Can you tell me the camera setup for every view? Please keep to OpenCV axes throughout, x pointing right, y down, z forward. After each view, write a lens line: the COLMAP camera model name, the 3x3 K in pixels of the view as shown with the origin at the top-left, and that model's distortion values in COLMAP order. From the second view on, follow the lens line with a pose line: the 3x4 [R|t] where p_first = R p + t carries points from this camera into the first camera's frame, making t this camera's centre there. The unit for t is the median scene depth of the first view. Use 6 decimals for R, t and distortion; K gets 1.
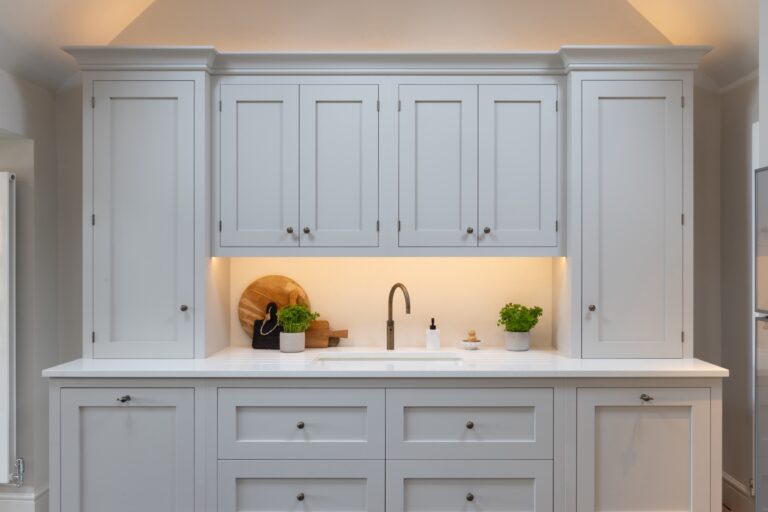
lens RADIAL K [[608.1, 0, 422.0], [0, 608.1, 257.4], [0, 0, 1]] dist [-0.000192, -0.001640]
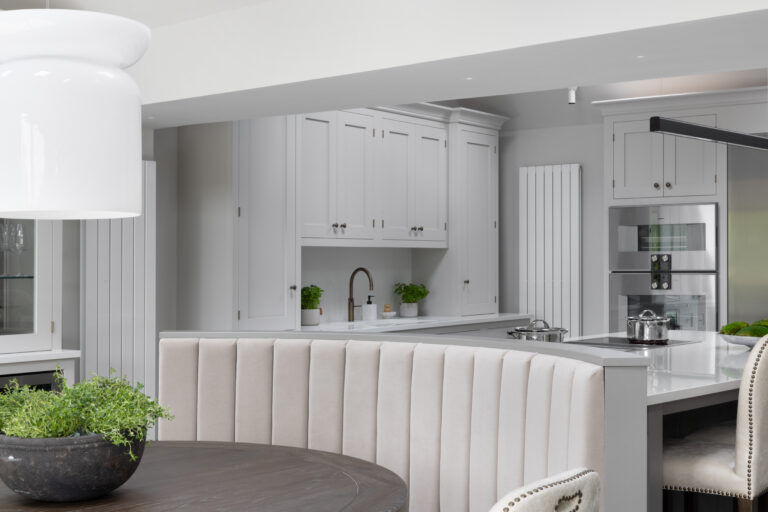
lens RADIAL K [[1114.3, 0, 421.0], [0, 1114.3, 257.7], [0, 0, 1]] dist [0.012583, 0.004947]
pose [[0.547842, 0.000861, 0.836581, -2.034181], [0.001300, 0.999997, -0.001881, 0.027225], [-0.836581, 0.002118, 0.547839, -0.407688]]
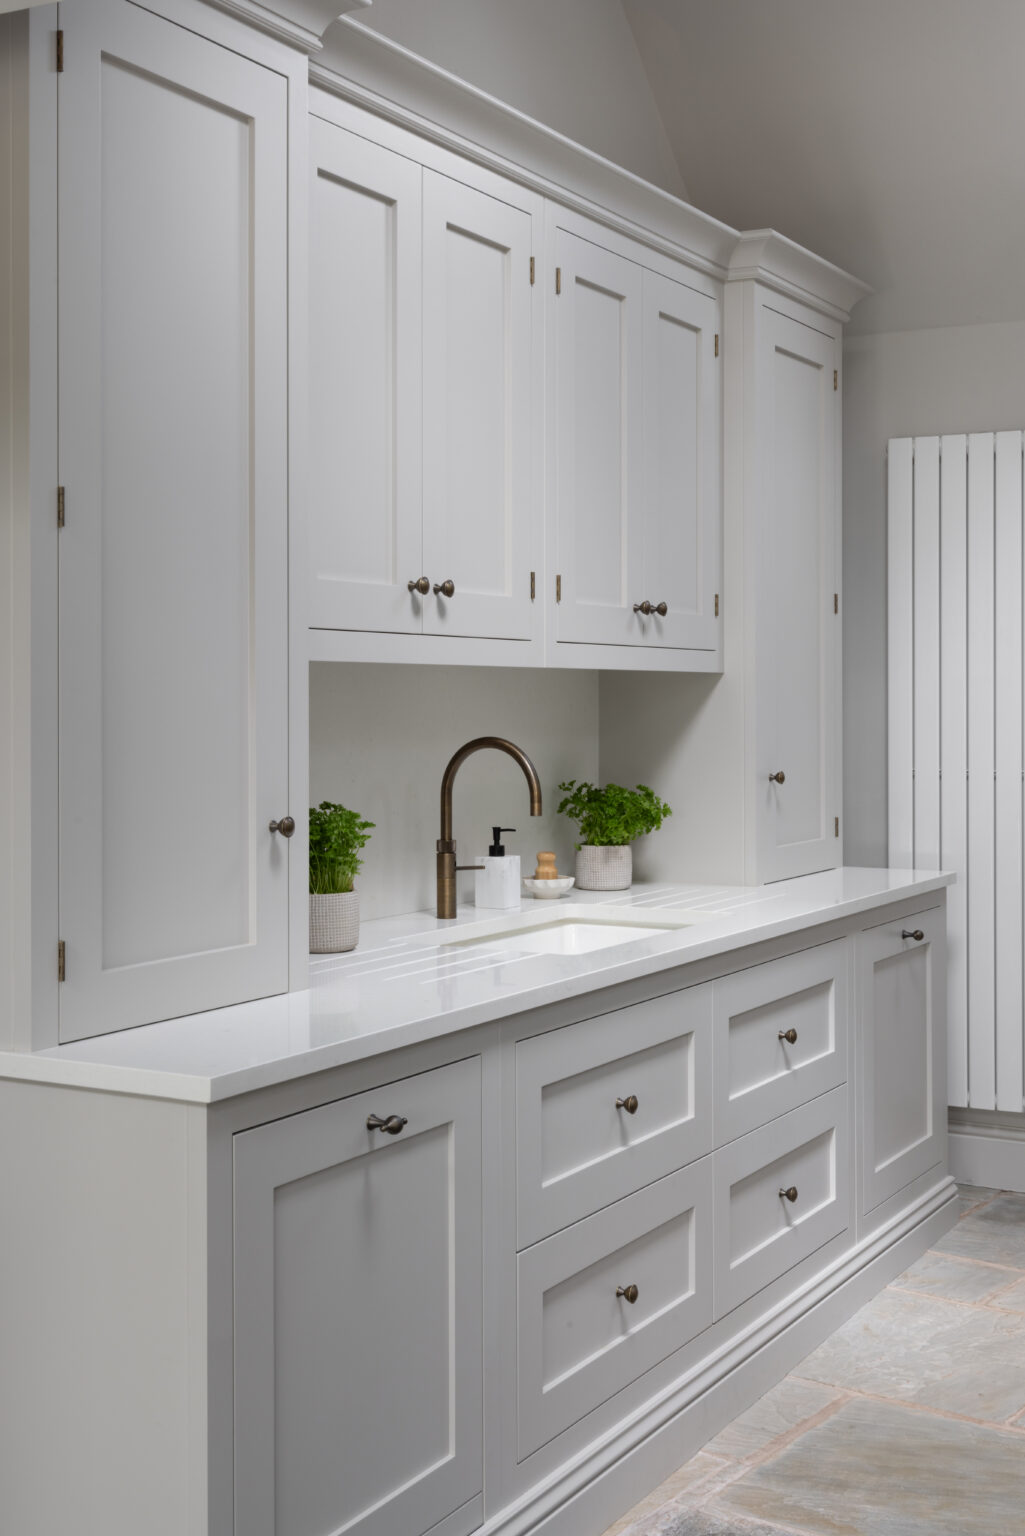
lens RADIAL K [[1915.5, 0, 512.4], [0, 1915.5, 705.1], [0, 0, 1]] dist [-0.000899, -0.014851]
pose [[0.489333, -0.003266, 0.872091, -1.126313], [0.002261, 0.999994, 0.002476, 0.020497], [-0.872094, 0.000760, 0.489338, 0.422176]]
